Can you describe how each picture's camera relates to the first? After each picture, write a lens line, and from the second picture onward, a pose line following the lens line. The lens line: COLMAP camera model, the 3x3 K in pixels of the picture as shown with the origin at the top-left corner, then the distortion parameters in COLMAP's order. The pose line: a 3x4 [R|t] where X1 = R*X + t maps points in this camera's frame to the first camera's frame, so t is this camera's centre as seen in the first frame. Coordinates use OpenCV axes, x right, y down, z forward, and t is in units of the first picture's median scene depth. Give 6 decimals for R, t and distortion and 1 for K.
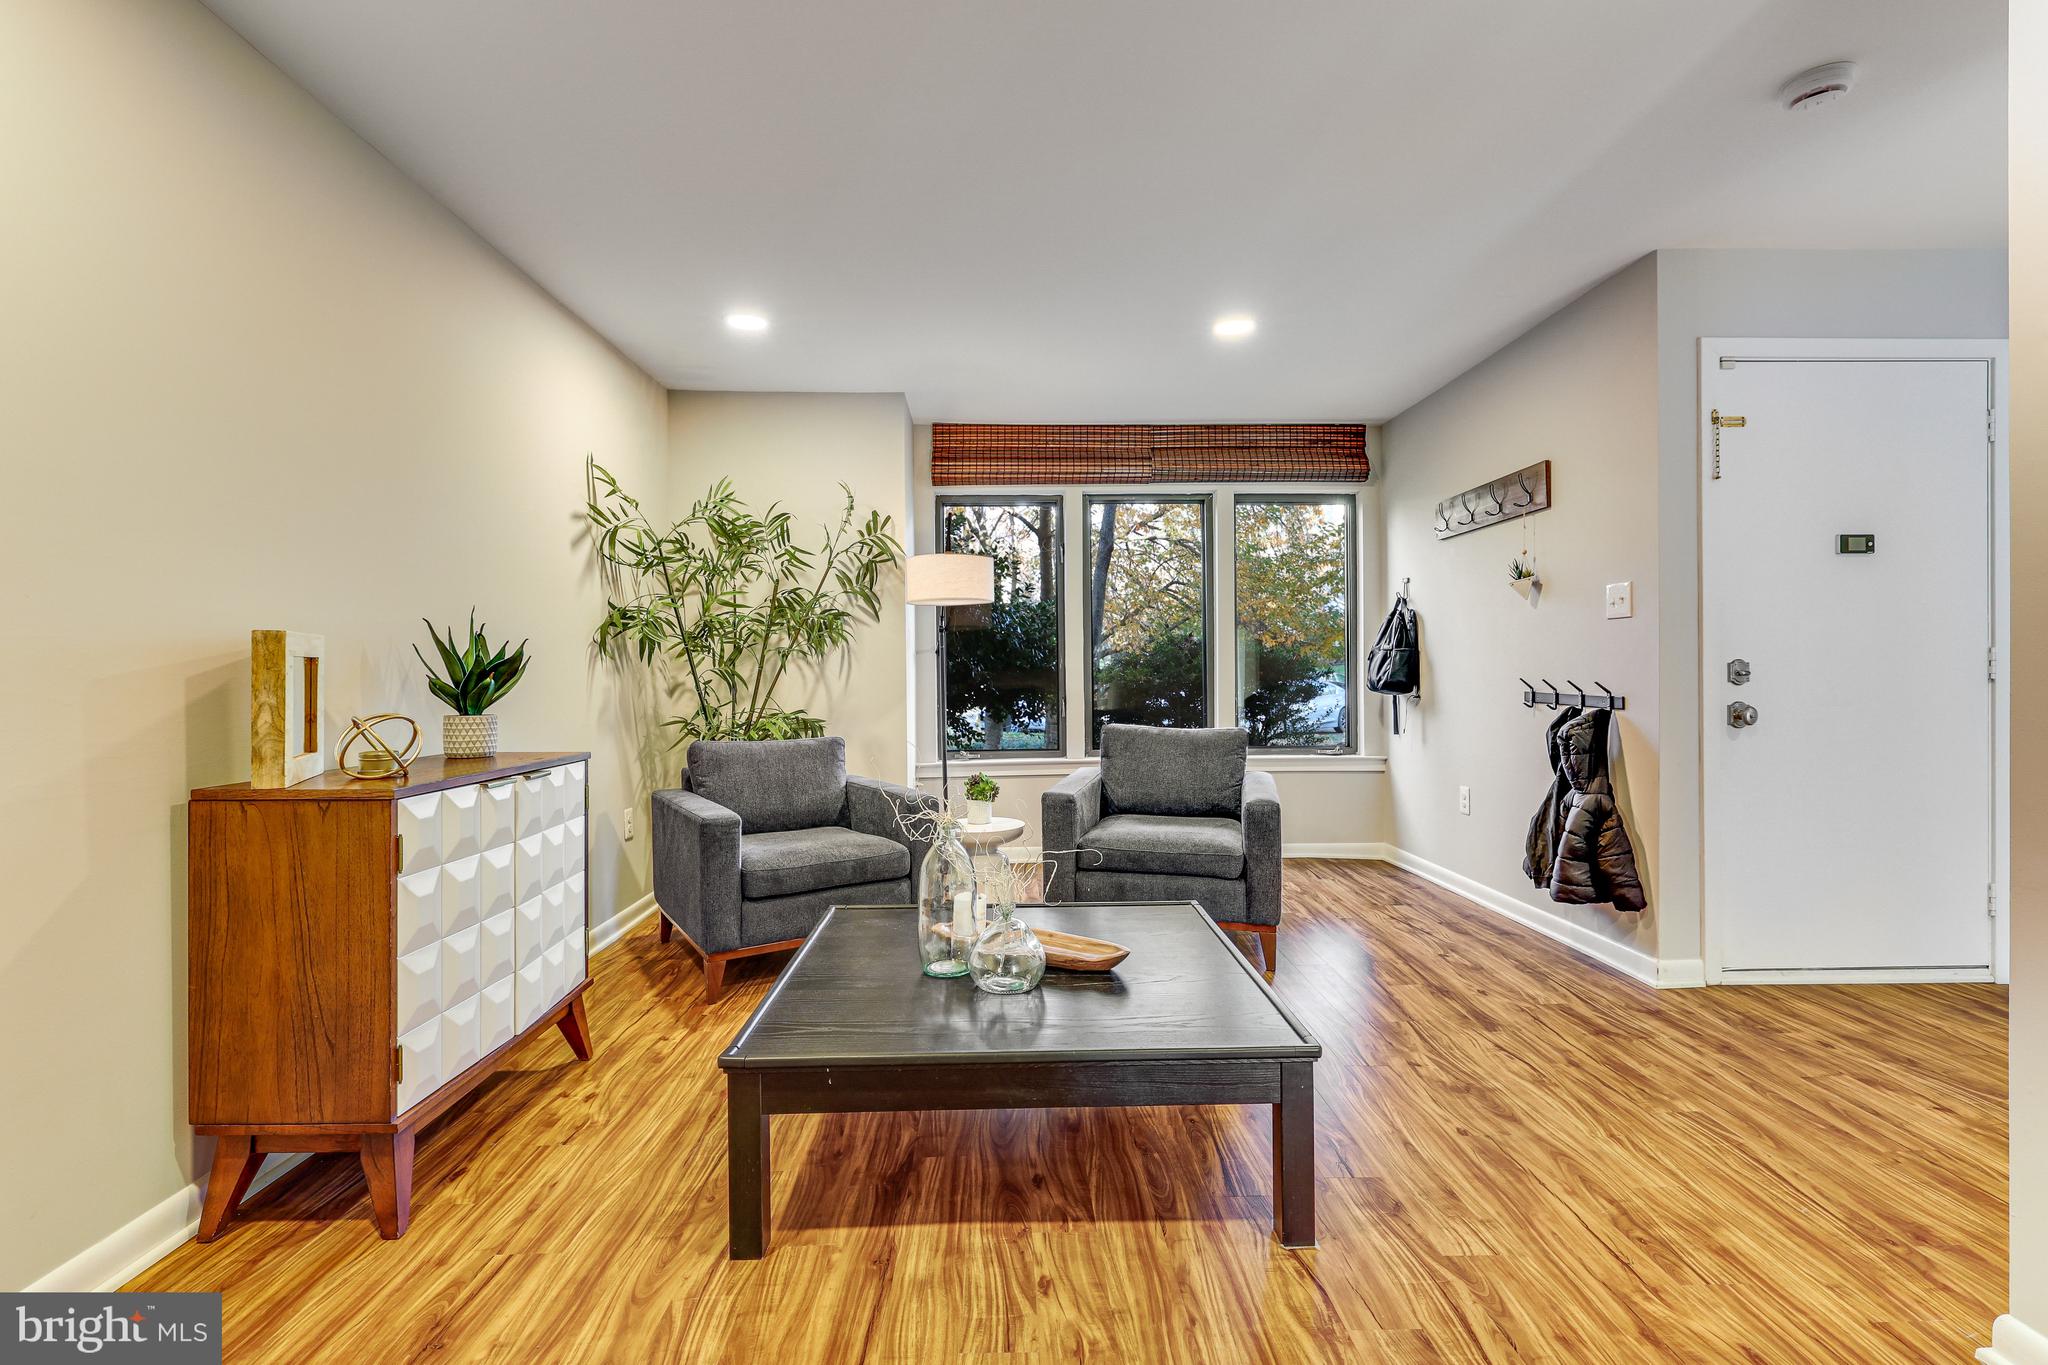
lens RADIAL K [[928.9, 0, 1010.4], [0, 928.9, 673.4], [0, 0, 1]] dist [0.000170, -0.000102]
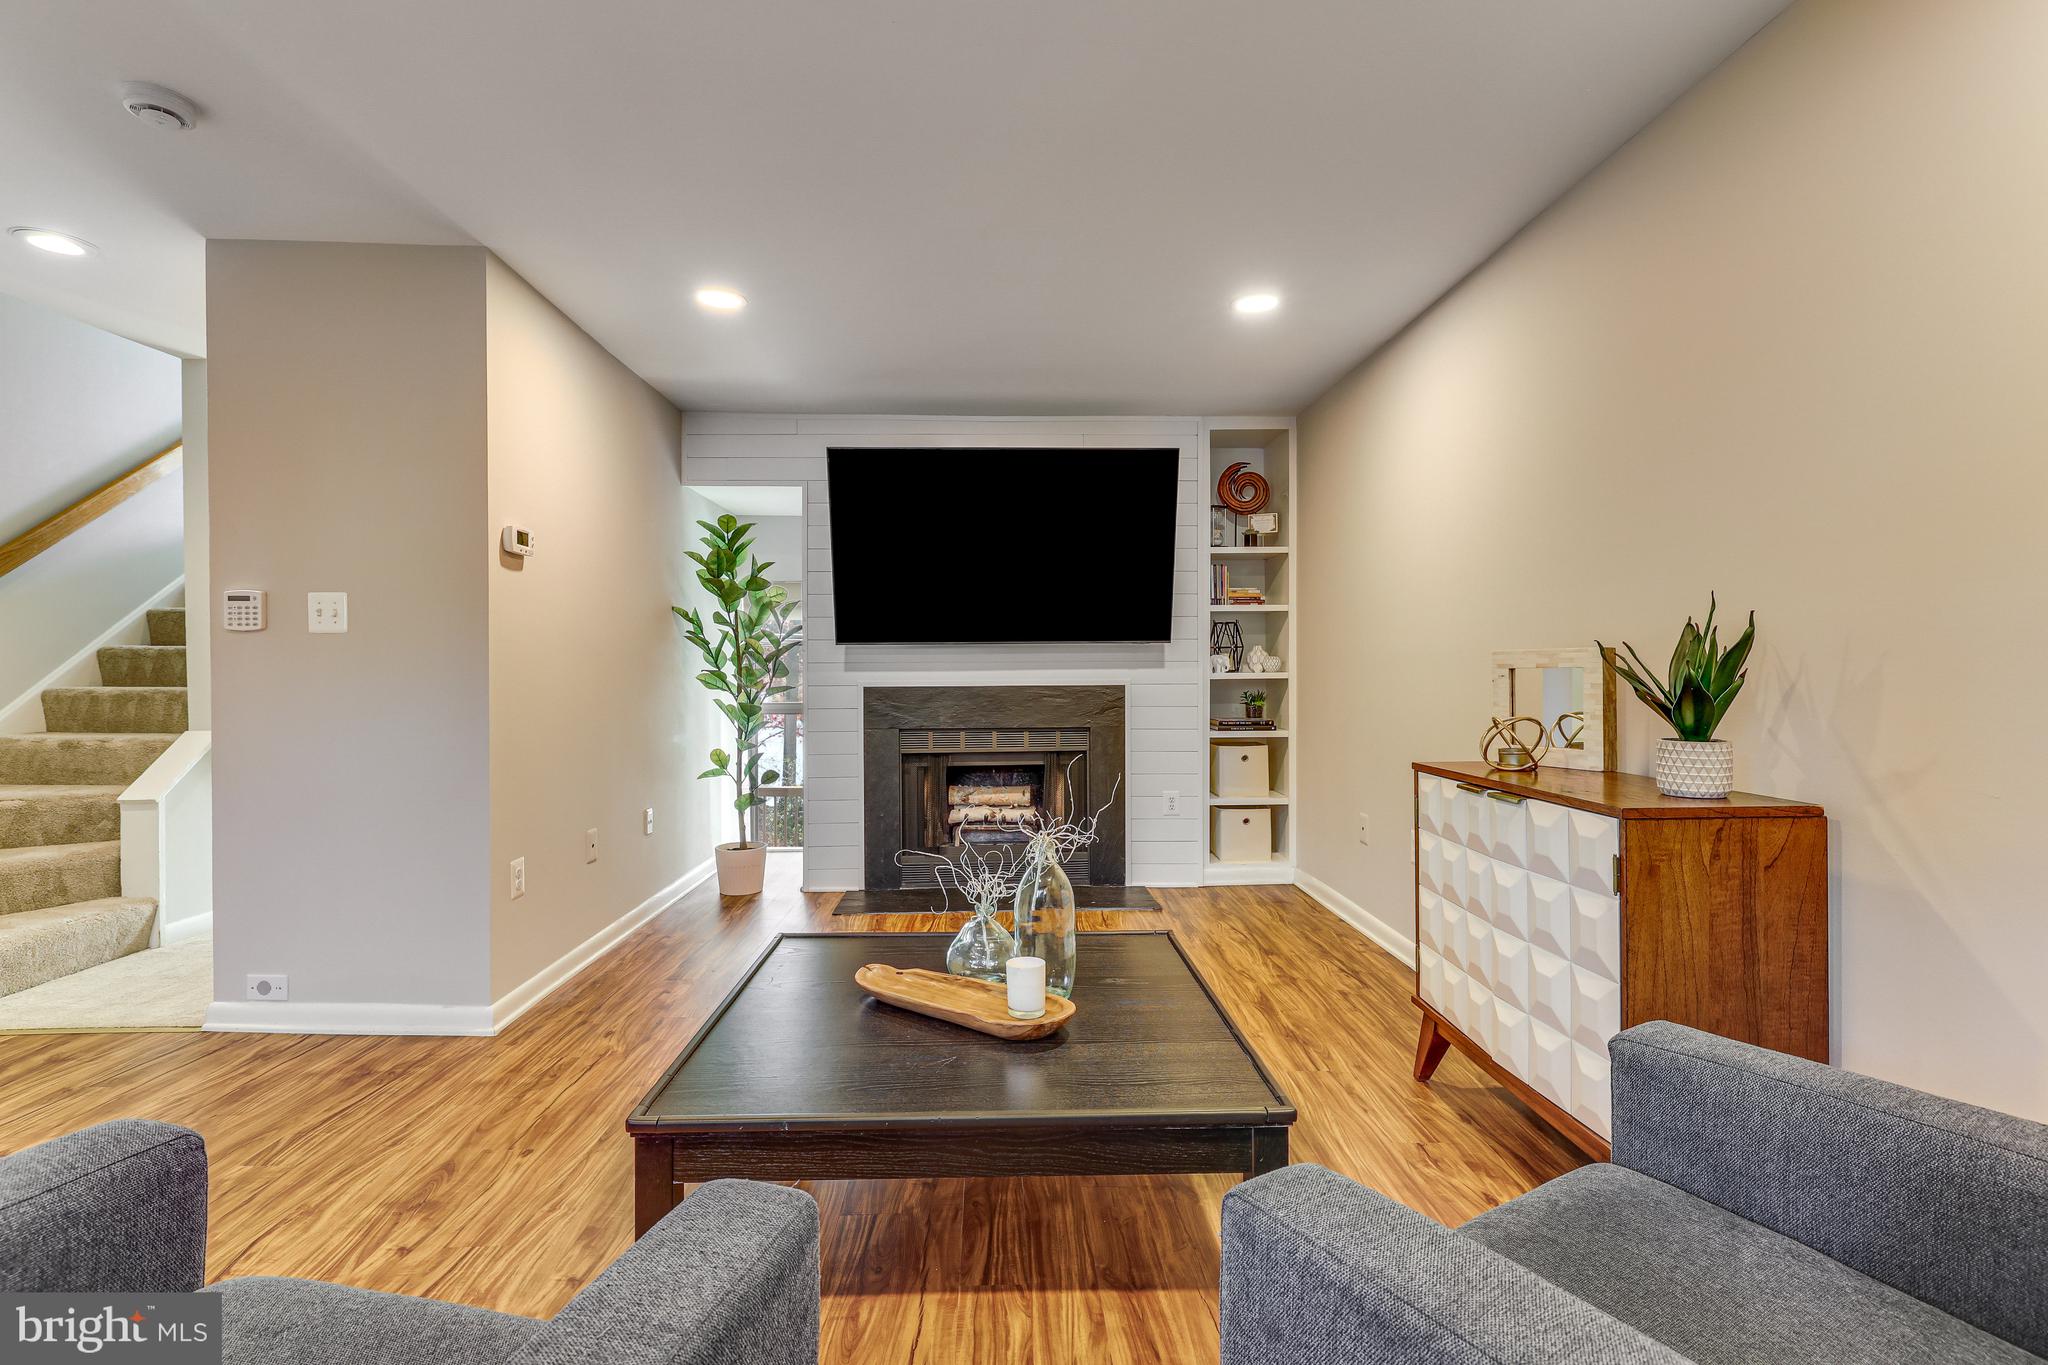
lens RADIAL K [[954.0, 0, 1013.2], [0, 954.0, 675.4], [0, 0, 1]] dist [0.001357, 0.000066]
pose [[-0.999895, 0.008430, -0.011776, -0.020242], [0.008364, 0.999949, 0.005592, -0.014396], [0.011822, 0.005493, -0.999915, 1.590188]]
